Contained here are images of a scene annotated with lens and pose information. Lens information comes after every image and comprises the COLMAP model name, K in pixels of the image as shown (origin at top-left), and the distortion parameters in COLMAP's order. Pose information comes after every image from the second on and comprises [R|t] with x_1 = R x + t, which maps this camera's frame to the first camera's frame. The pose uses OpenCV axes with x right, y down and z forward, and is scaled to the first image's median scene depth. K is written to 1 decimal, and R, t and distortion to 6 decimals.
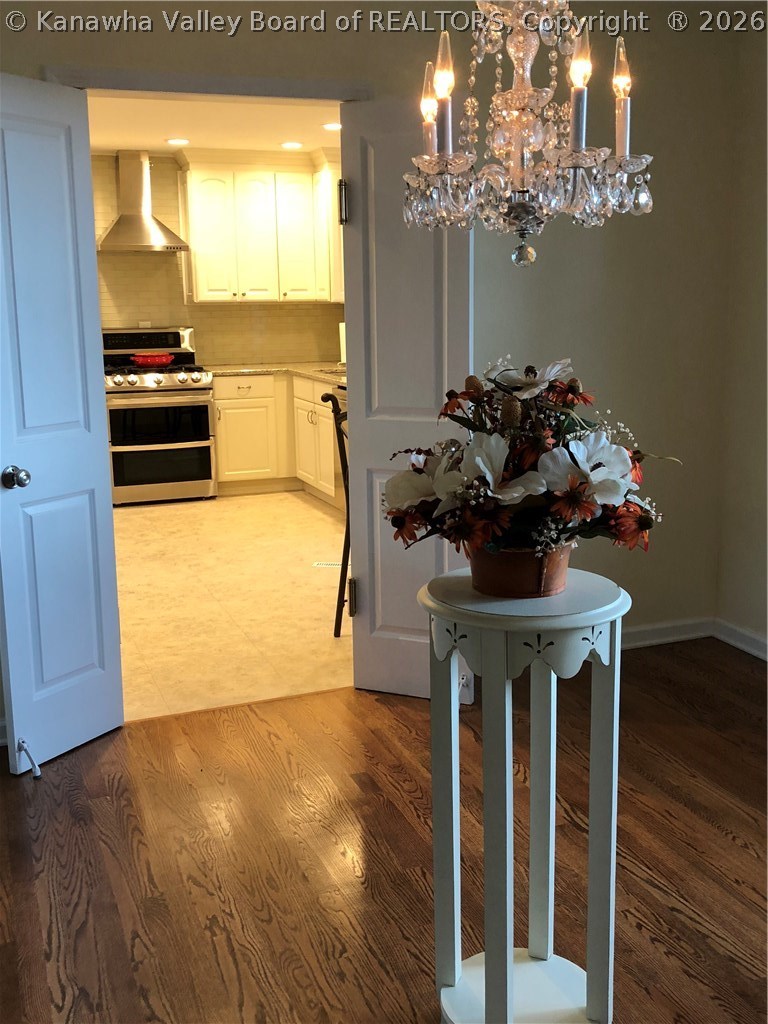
lens RADIAL K [[1101.8, 0, 384.8], [0, 1101.8, 511.5], [0, 0, 1]] dist [-0.008734, 0.000000]
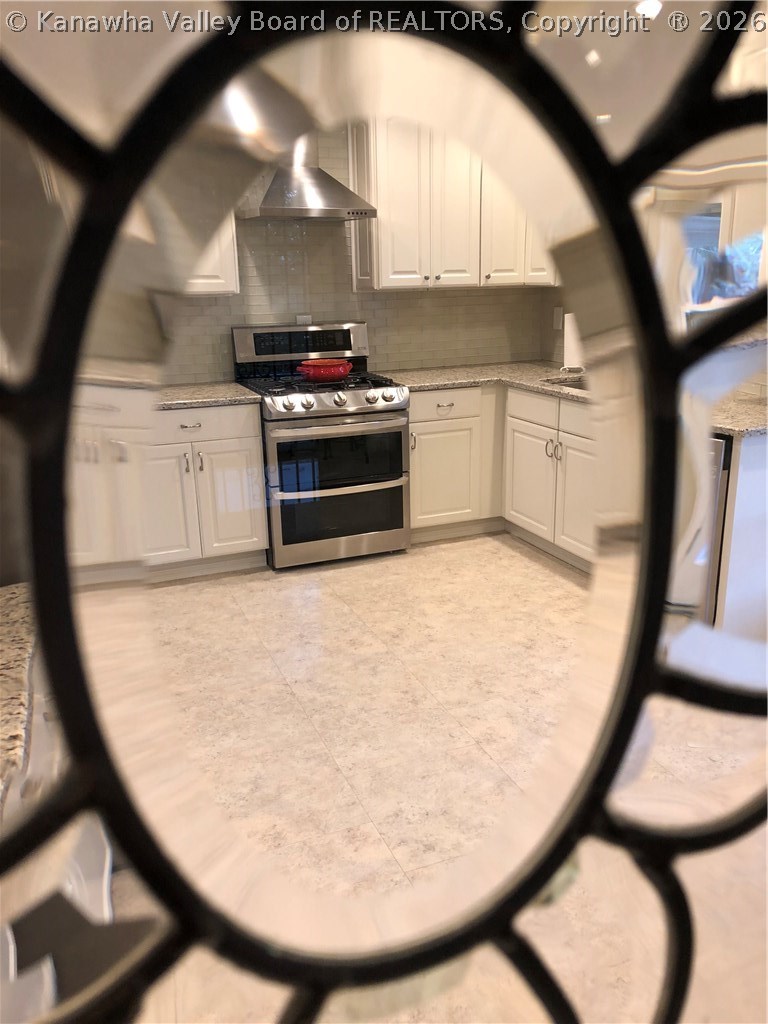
lens RADIAL K [[853.4, 0, 383.6], [0, 853.4, 512.4], [0, 0, 1]] dist [0.055416, -0.007461]
pose [[0.998870, -0.018403, 0.043823, -0.193806], [0.014936, 0.996827, 0.078186, -0.084767], [-0.045122, -0.077443, 0.995975, 0.413133]]
